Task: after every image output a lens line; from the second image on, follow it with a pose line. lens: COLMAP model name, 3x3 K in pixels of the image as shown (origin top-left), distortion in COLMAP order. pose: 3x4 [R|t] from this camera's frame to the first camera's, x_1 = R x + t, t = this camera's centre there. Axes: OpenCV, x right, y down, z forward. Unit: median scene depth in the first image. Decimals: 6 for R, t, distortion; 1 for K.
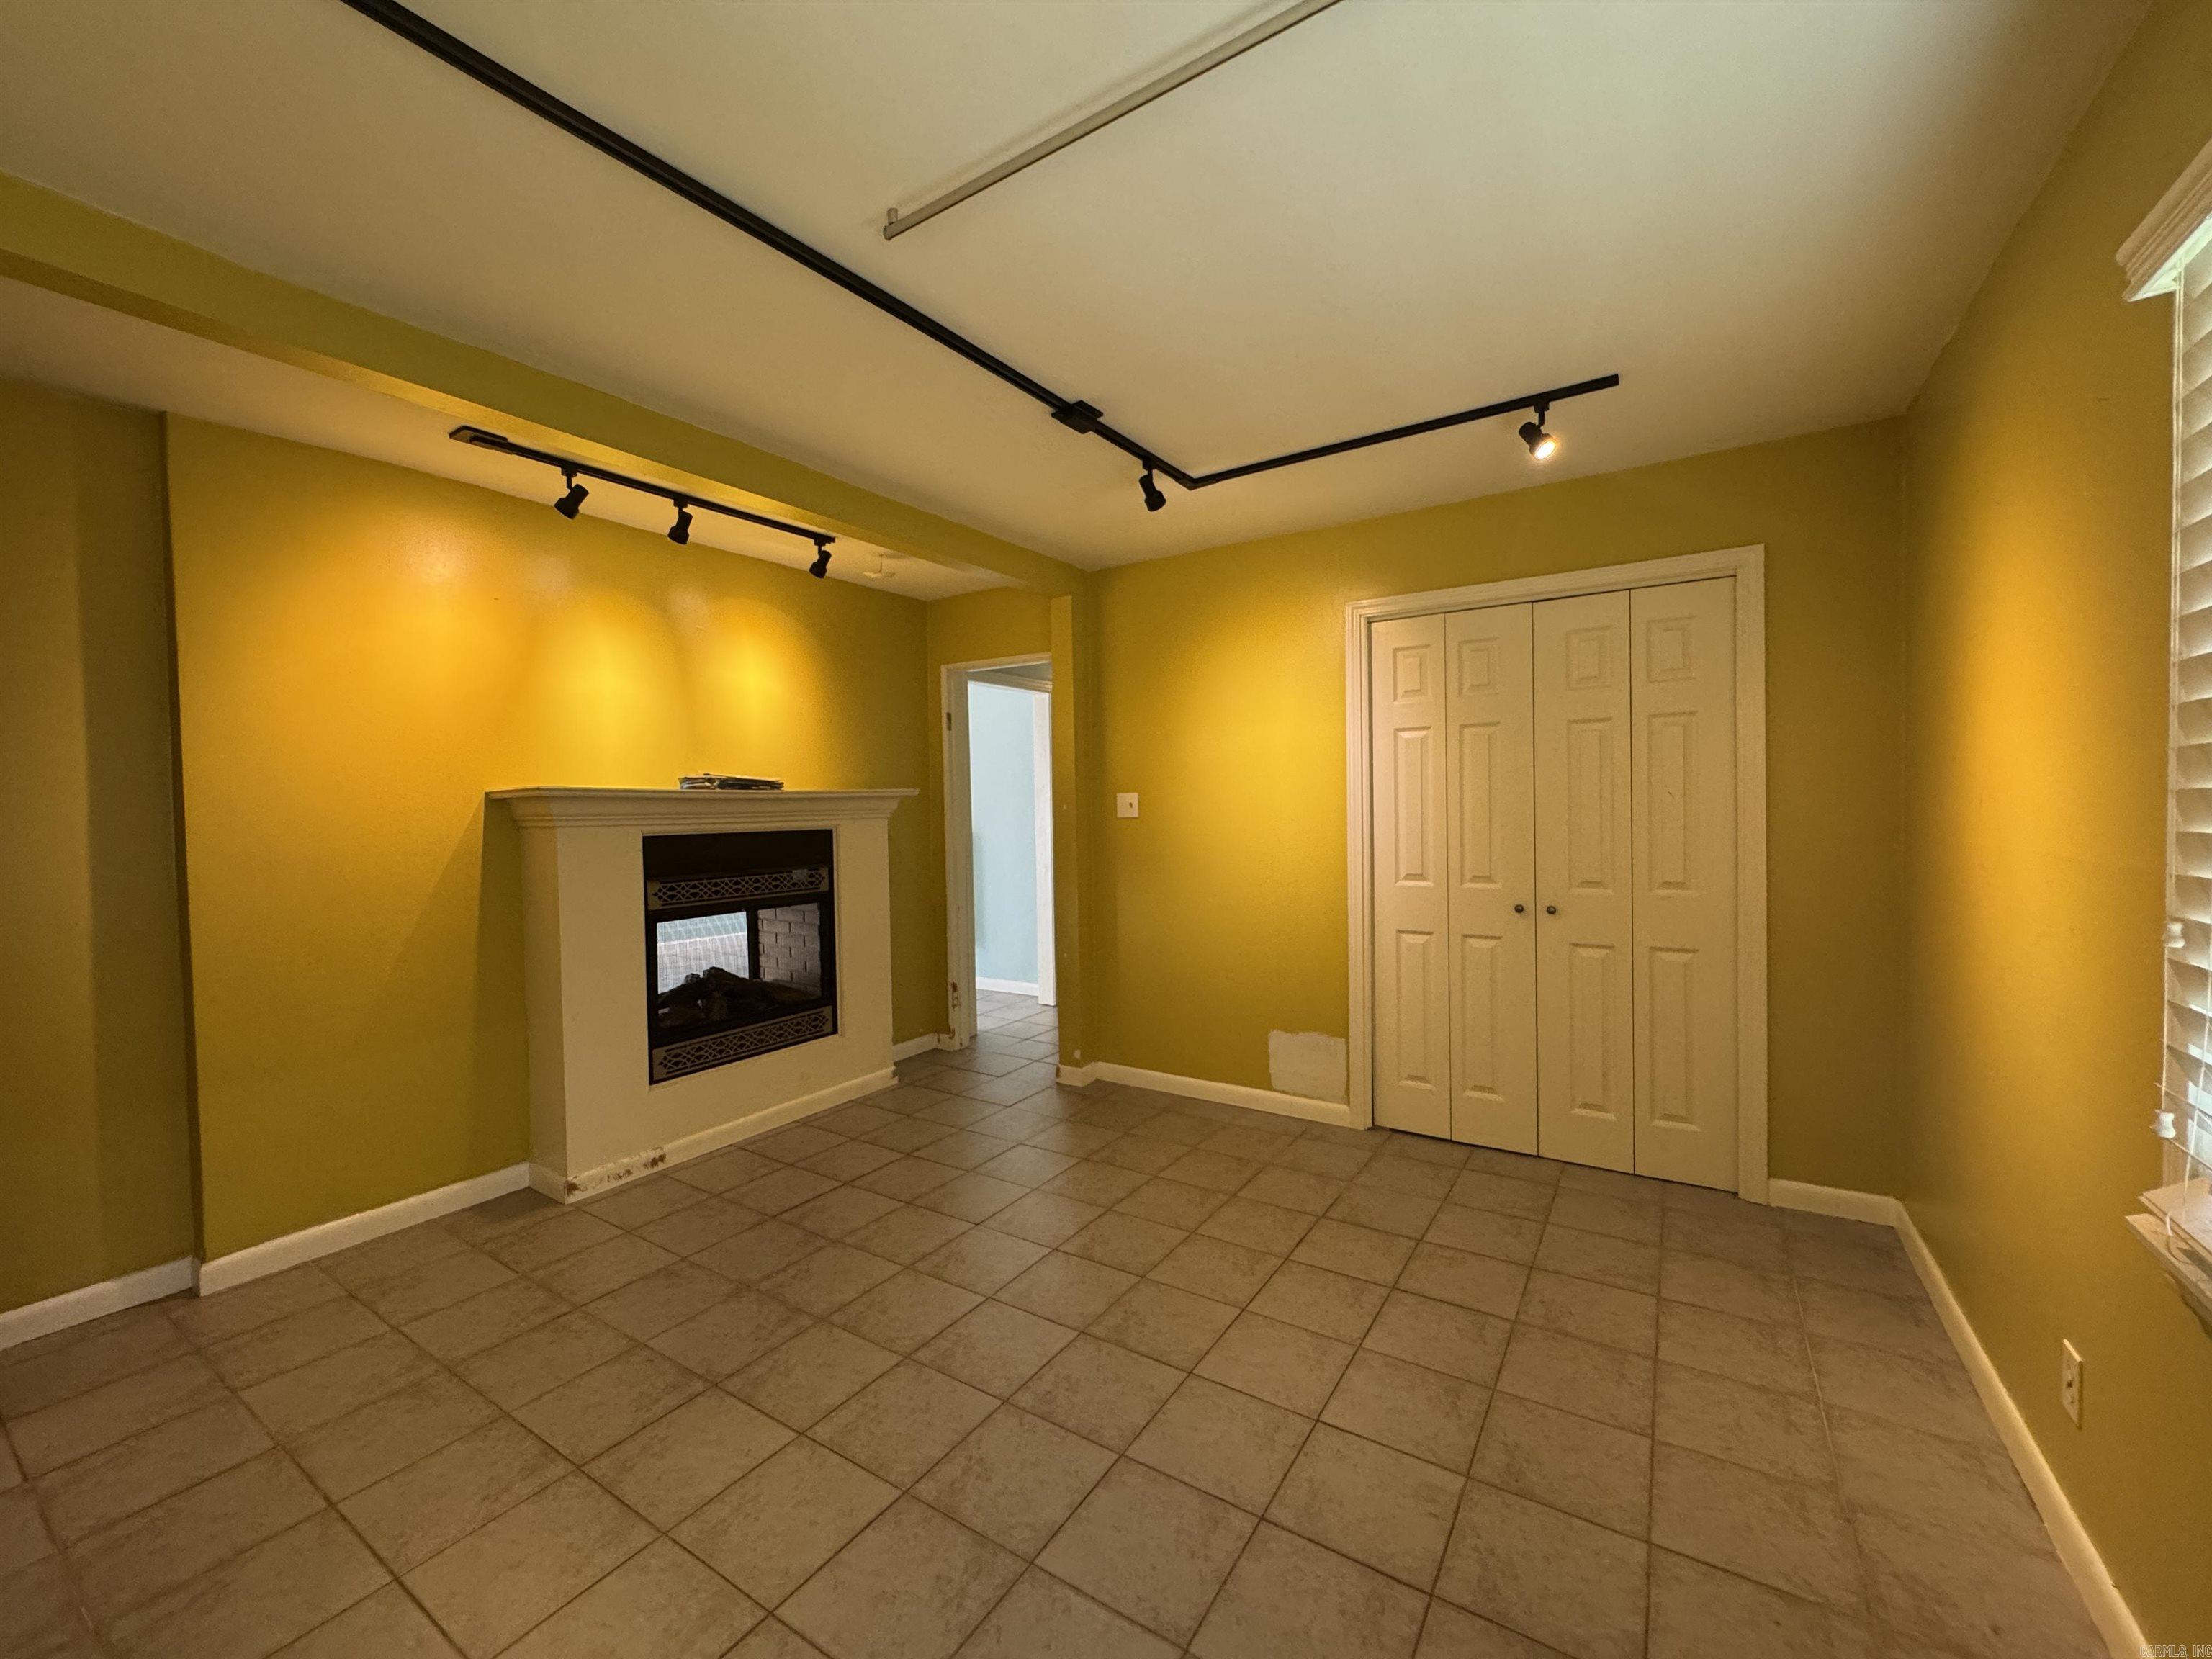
lens RADIAL K [[884.9, 0, 1107.1], [0, 884.9, 825.8], [0, 0, 1]] dist [-0.002842, 0.000533]
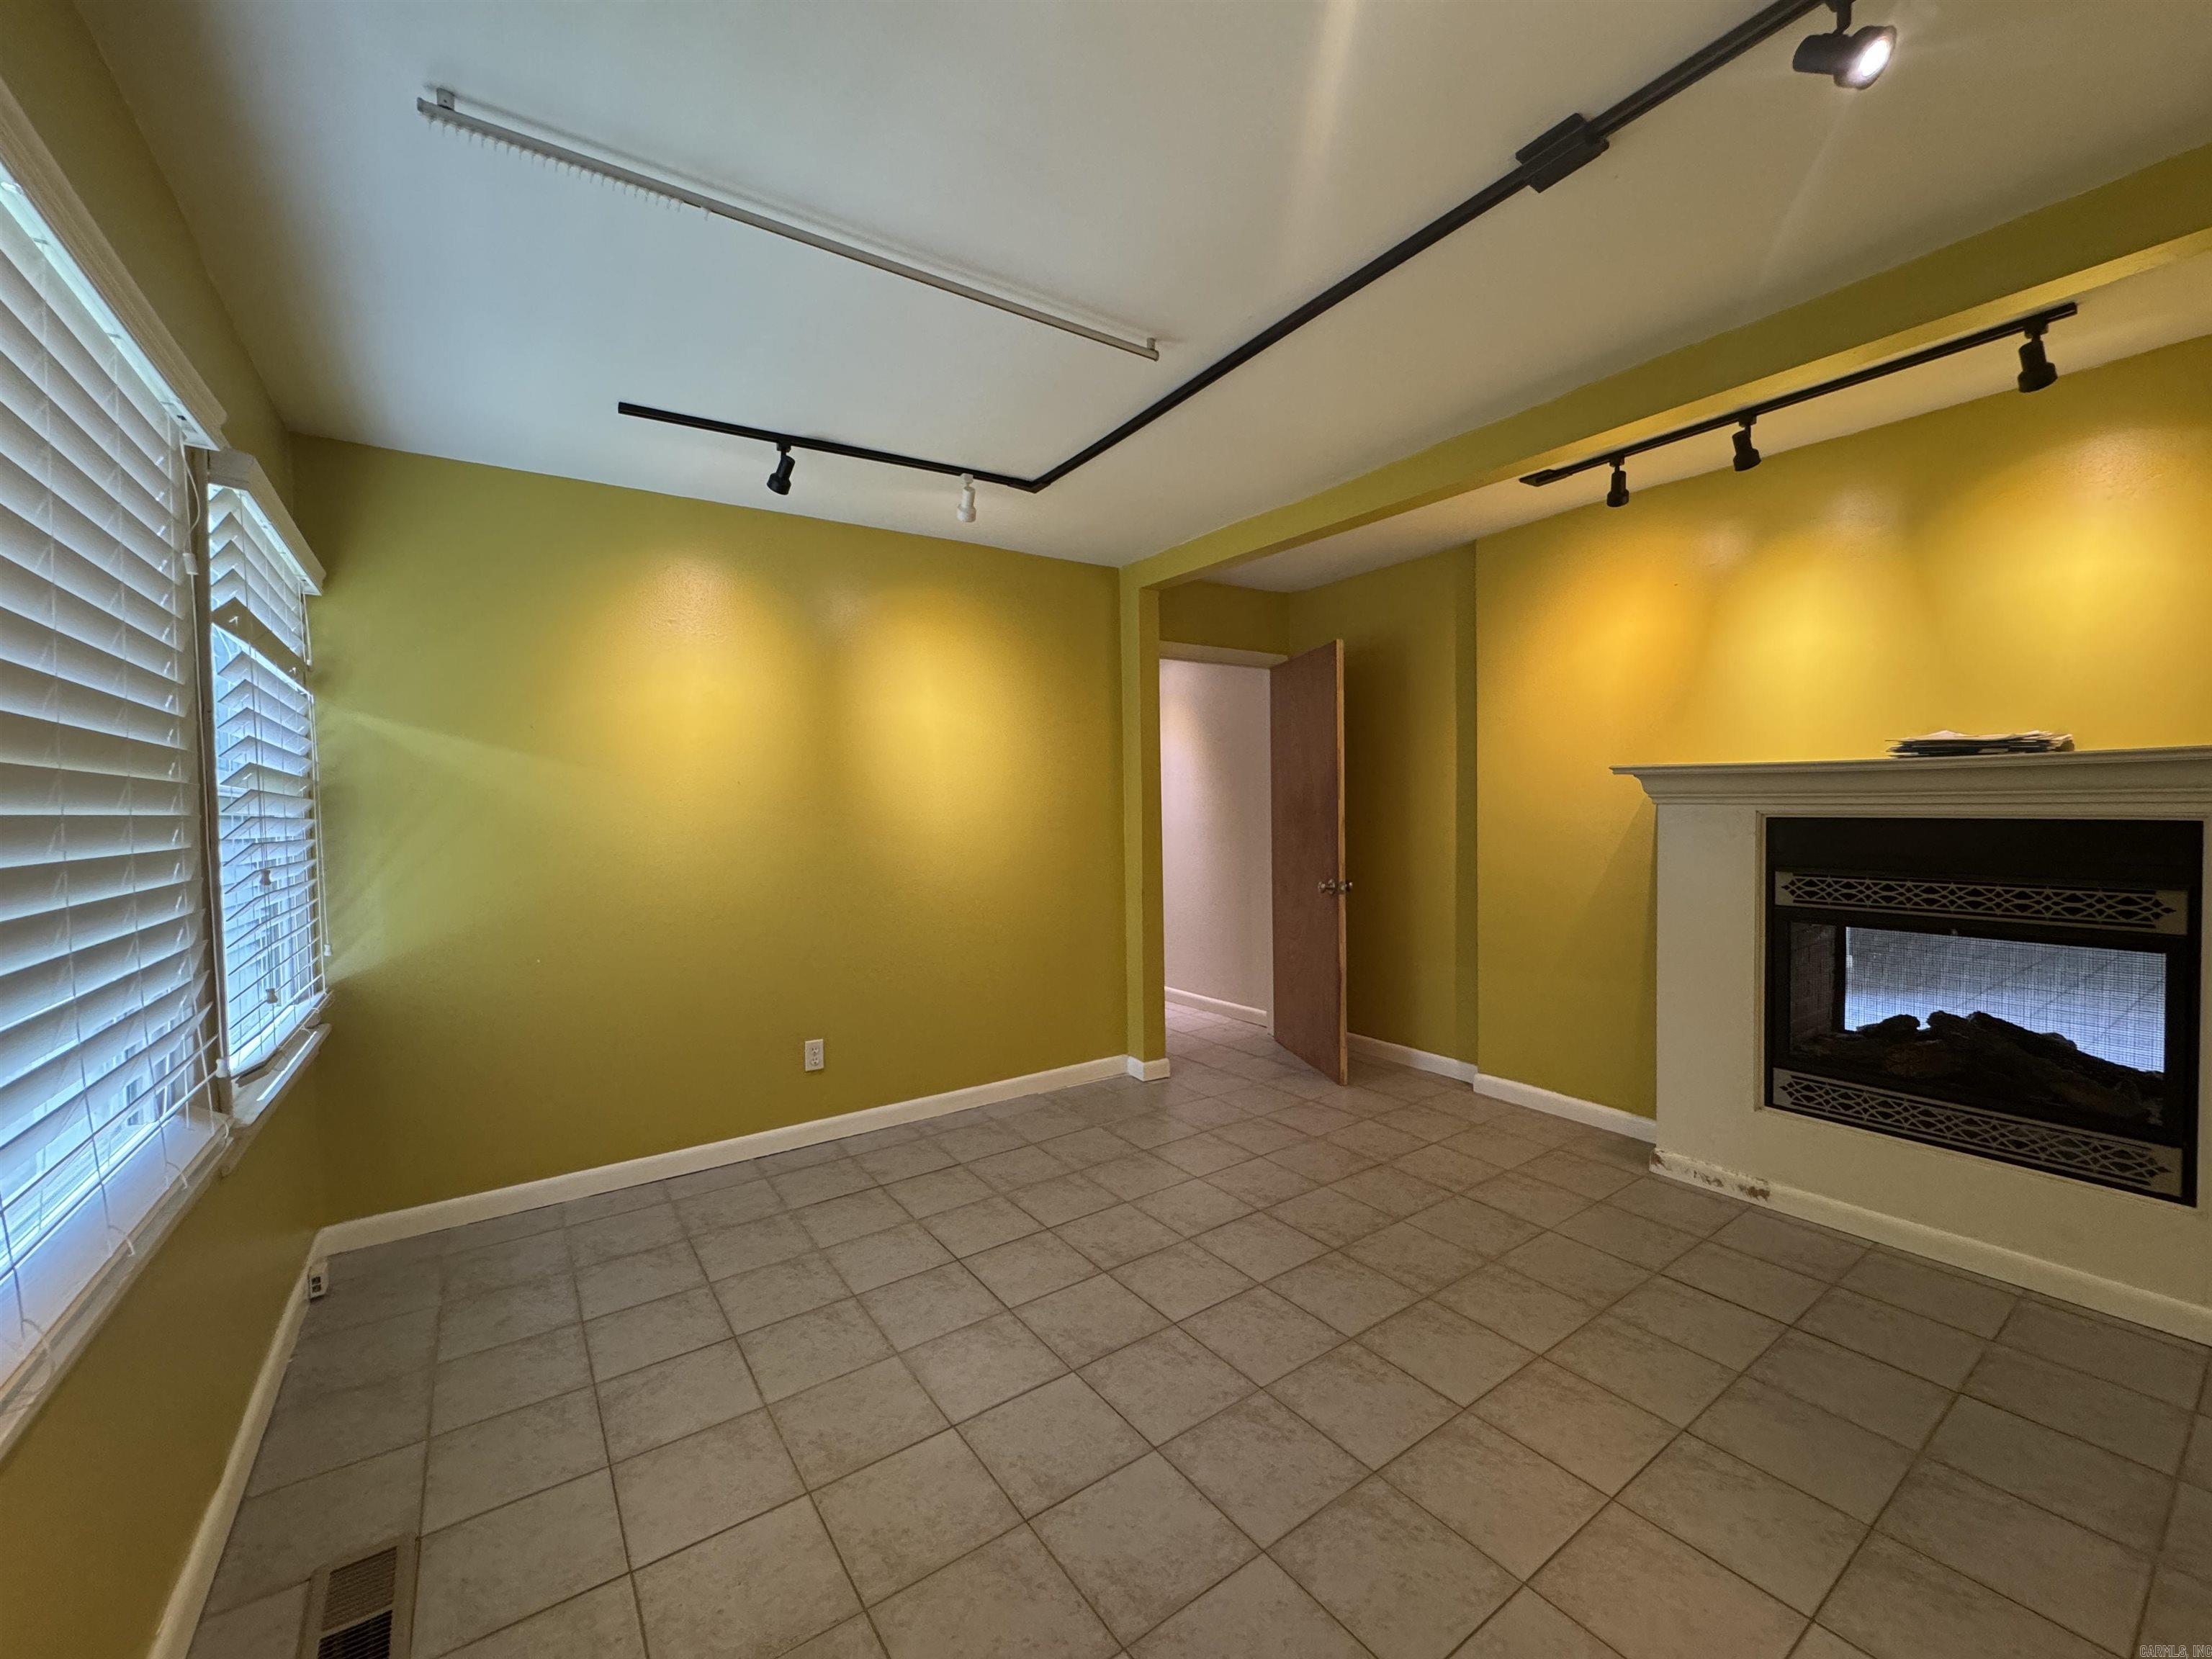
lens RADIAL K [[884.9, 0, 1104.0], [0, 884.9, 828.2], [0, 0, 1]] dist [-0.002842, 0.000533]
pose [[-0.376250, 0.050310, -0.925151, 0.516670], [-0.001779, 0.998484, 0.055022, -0.024149], [0.926516, 0.022348, -0.375590, 0.727144]]
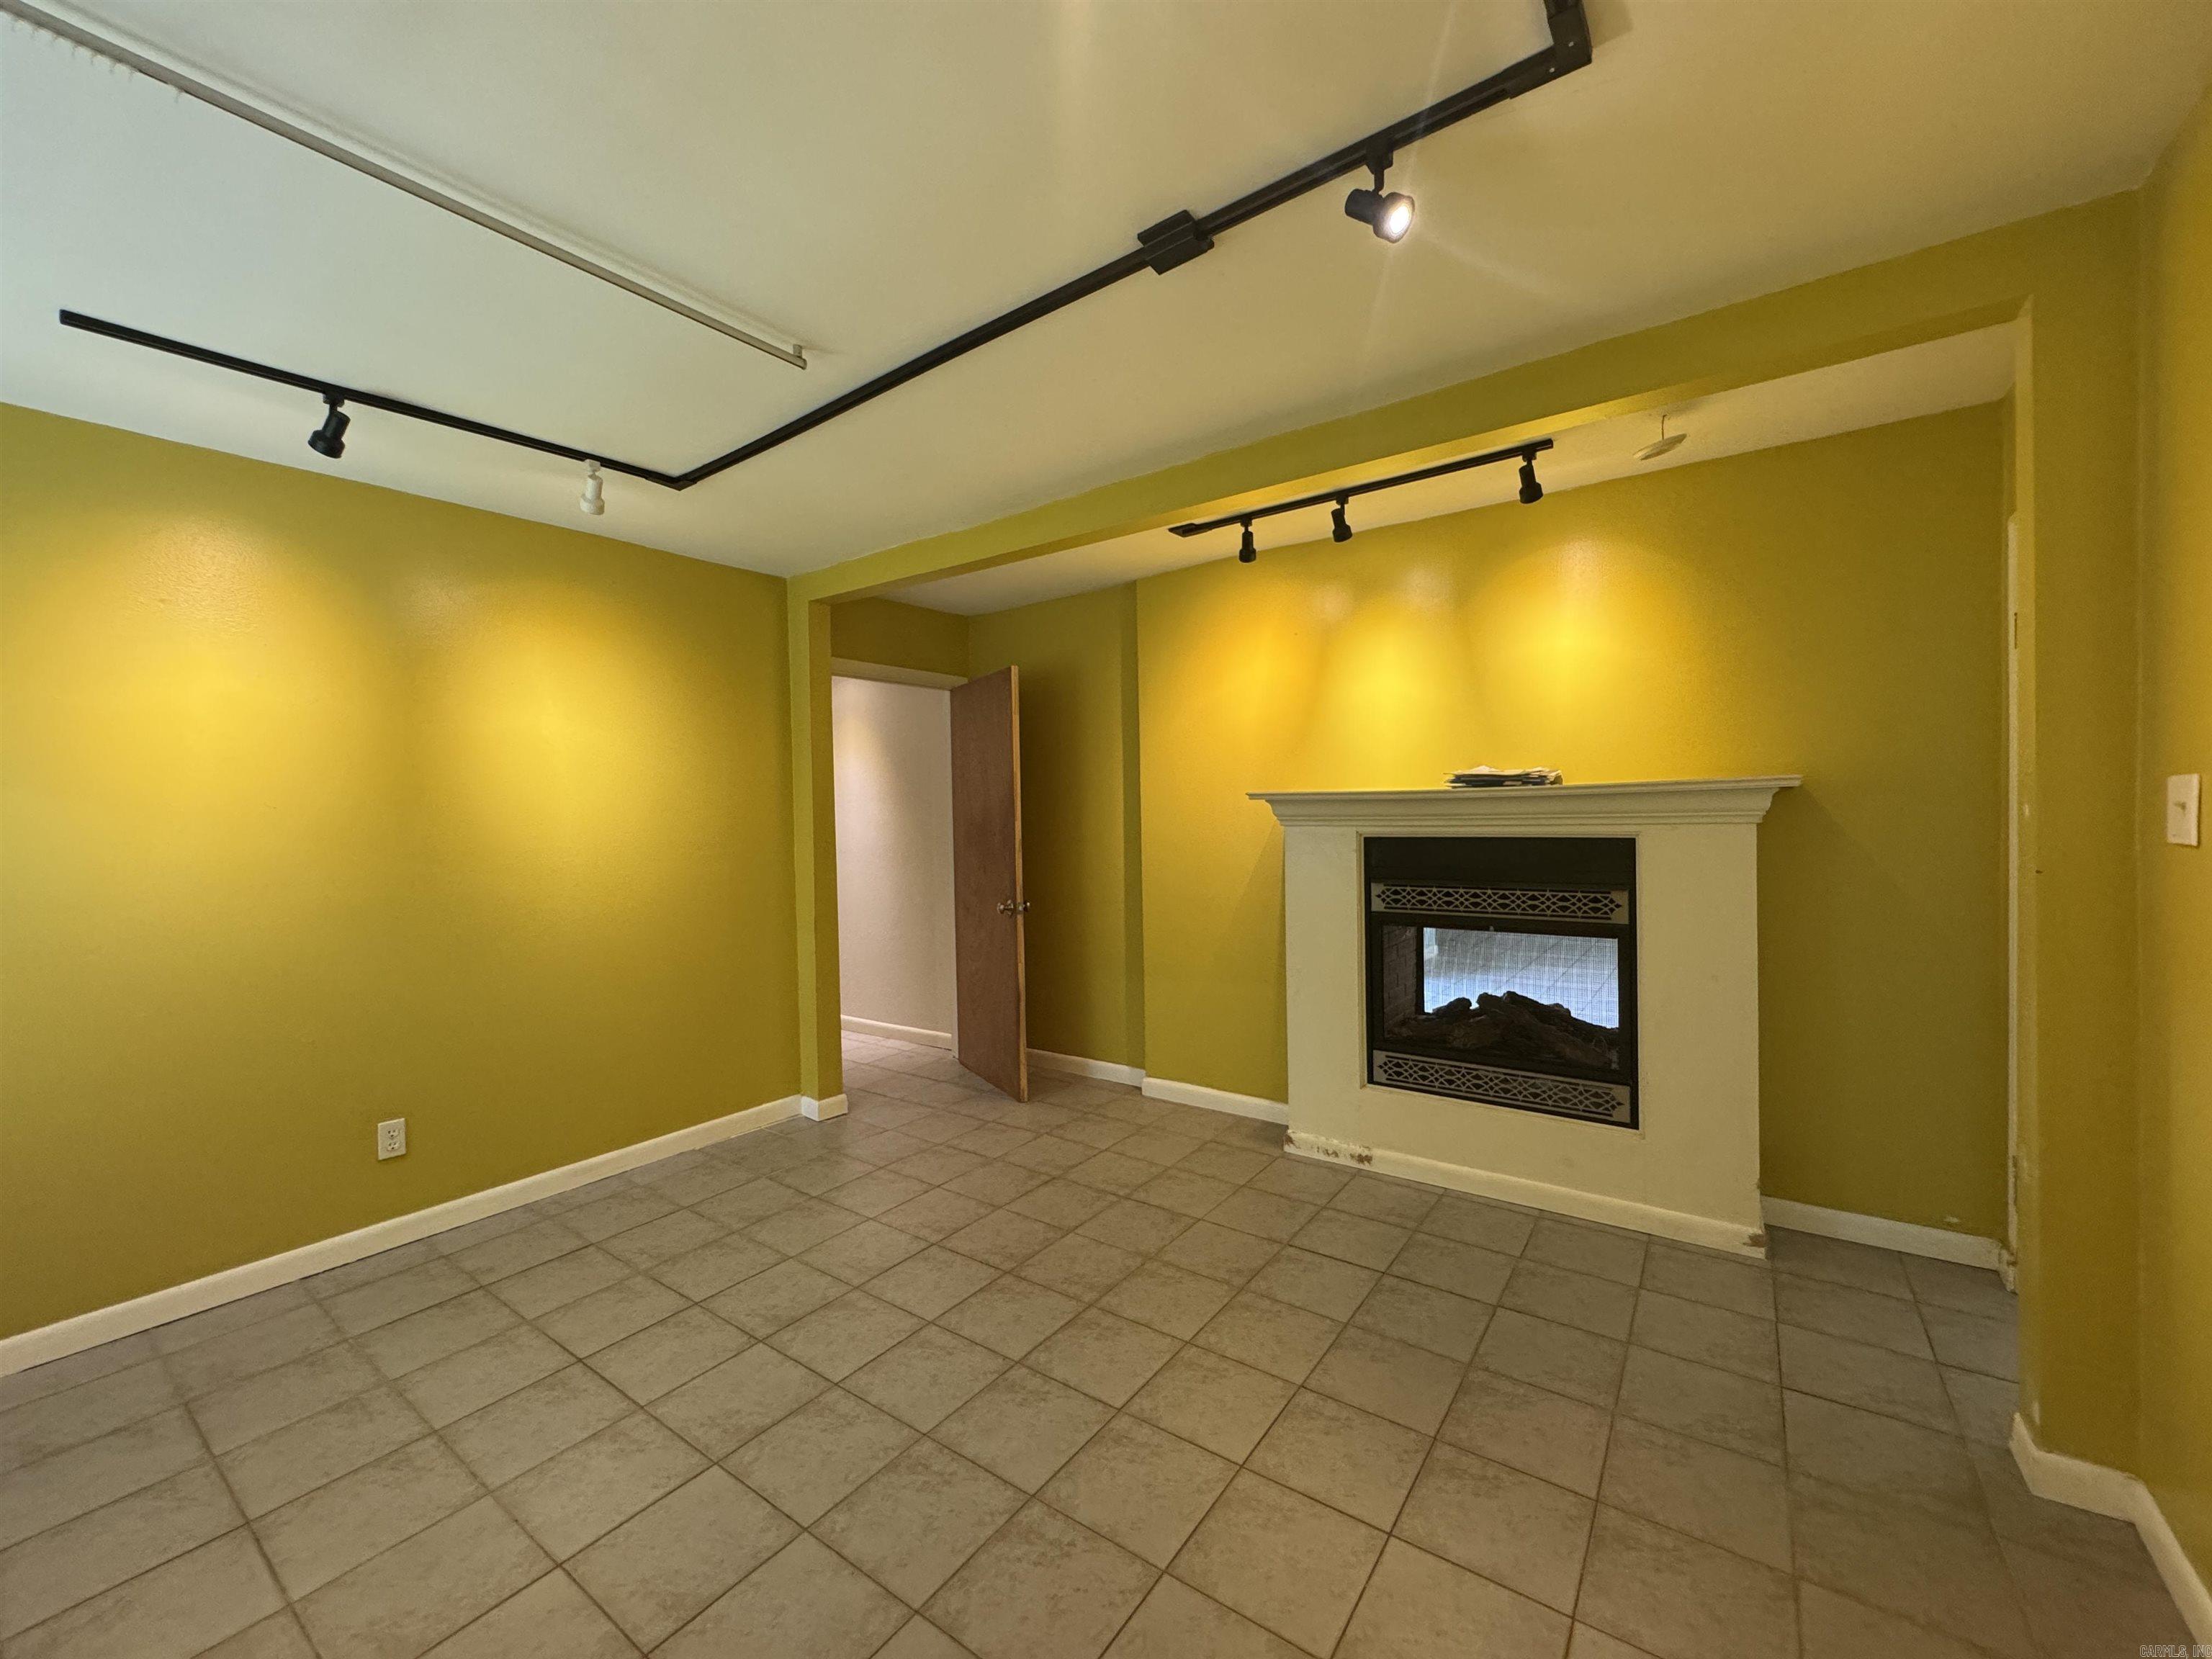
lens RADIAL K [[884.9, 0, 1103.4], [0, 884.9, 828.7], [0, 0, 1]] dist [-0.002842, 0.000533]
pose [[-0.050075, 0.036722, -0.998070, 0.502611], [-0.004521, 0.999305, 0.036995, -0.034246], [0.998735, 0.006365, -0.049874, 0.754195]]
